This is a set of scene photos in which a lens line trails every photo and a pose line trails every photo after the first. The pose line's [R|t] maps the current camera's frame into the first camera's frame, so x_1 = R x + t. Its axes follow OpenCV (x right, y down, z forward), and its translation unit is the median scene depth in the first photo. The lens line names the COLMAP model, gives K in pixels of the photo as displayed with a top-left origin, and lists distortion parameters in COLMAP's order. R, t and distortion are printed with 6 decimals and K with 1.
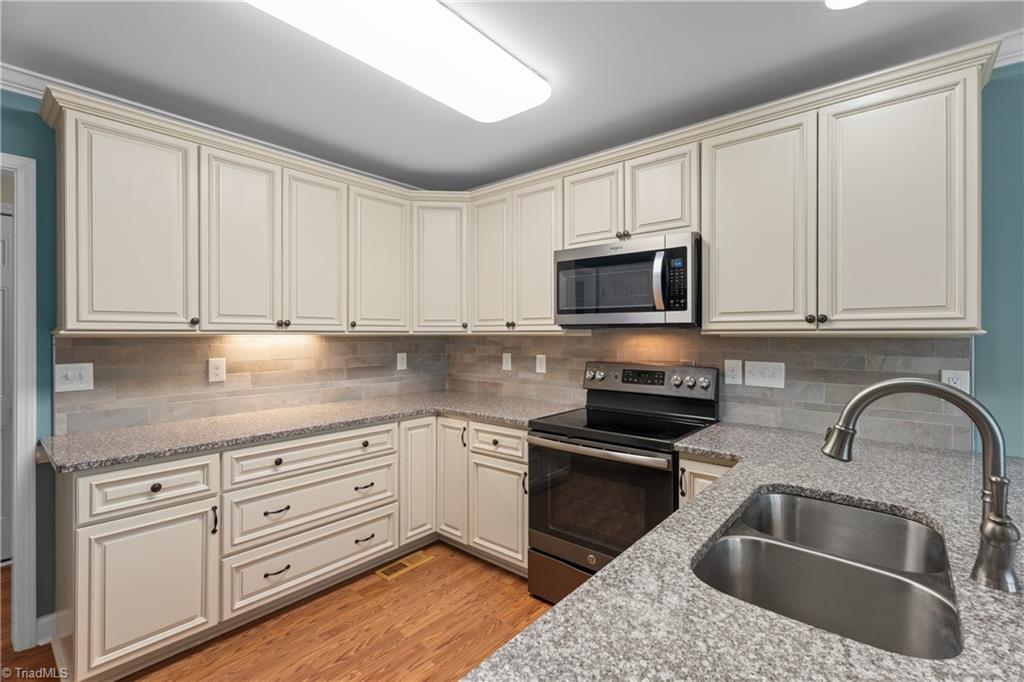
lens RADIAL K [[461.2, 0, 513.2], [0, 461.2, 335.2], [0, 0, 1]] dist [-0.005018, 0.002300]
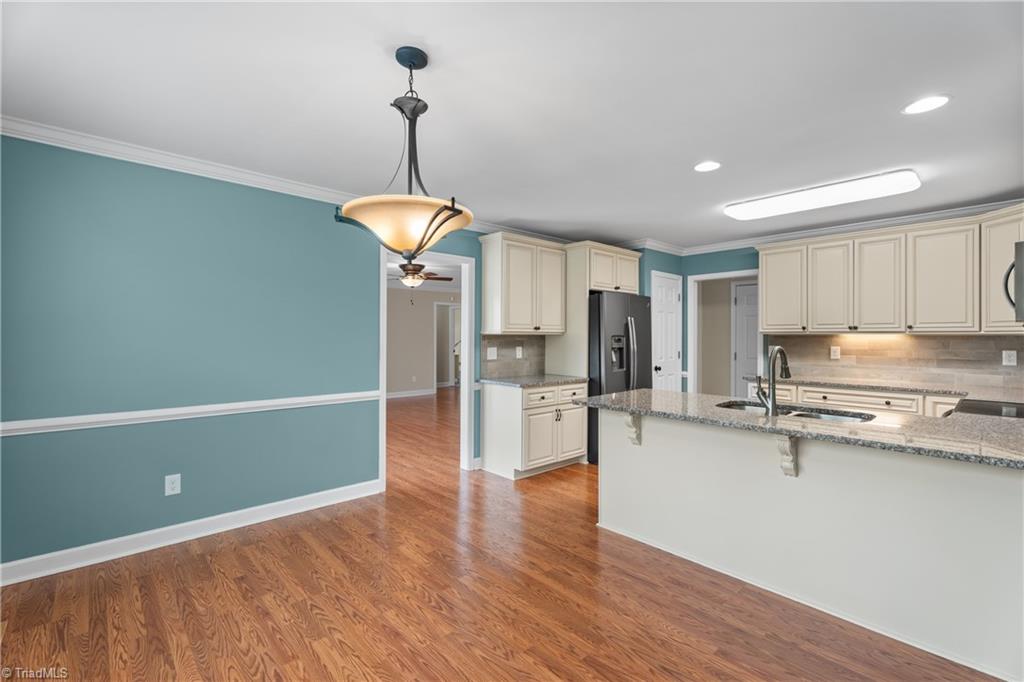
lens RADIAL K [[461.2, 0, 510.2], [0, 461.2, 334.3], [0, 0, 1]] dist [-0.005018, 0.002300]
pose [[-0.132774, -0.003171, -0.991141, 1.650413], [-0.006251, 0.999978, -0.002362, 0.014604], [0.991127, 0.005882, -0.132790, -0.086640]]
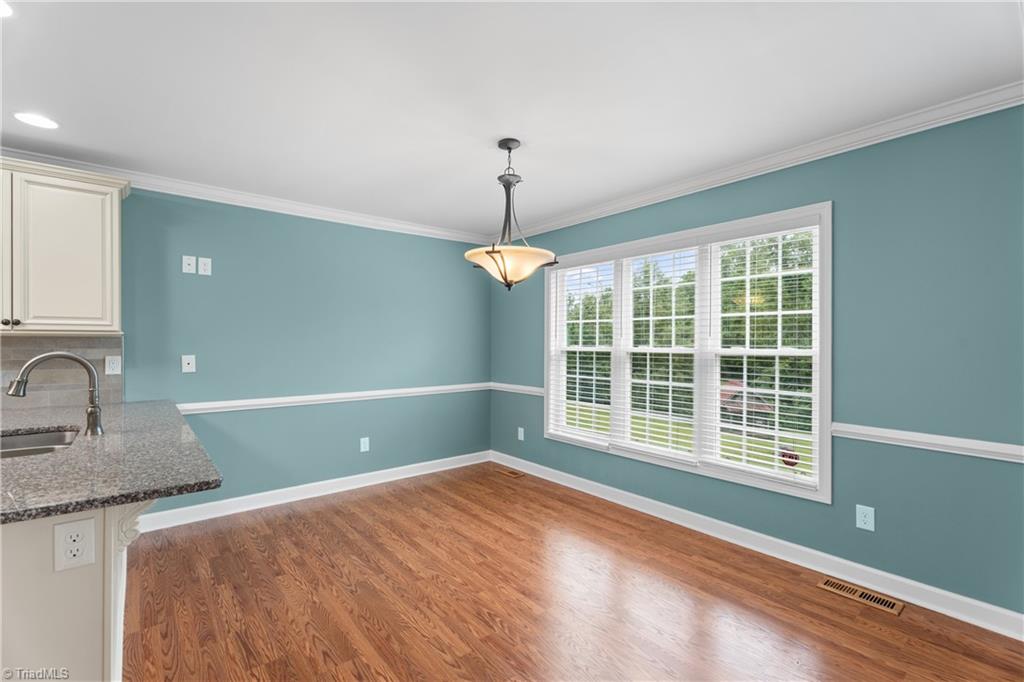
lens RADIAL K [[461.2, 0, 511.5], [0, 461.2, 342.1], [0, 0, 1]] dist [-0.005018, 0.002300]
pose [[0.179418, -0.002361, 0.983770, -0.359762], [-0.000727, 0.999997, 0.002532, 0.016397], [-0.983773, -0.001170, 0.179415, -0.608219]]
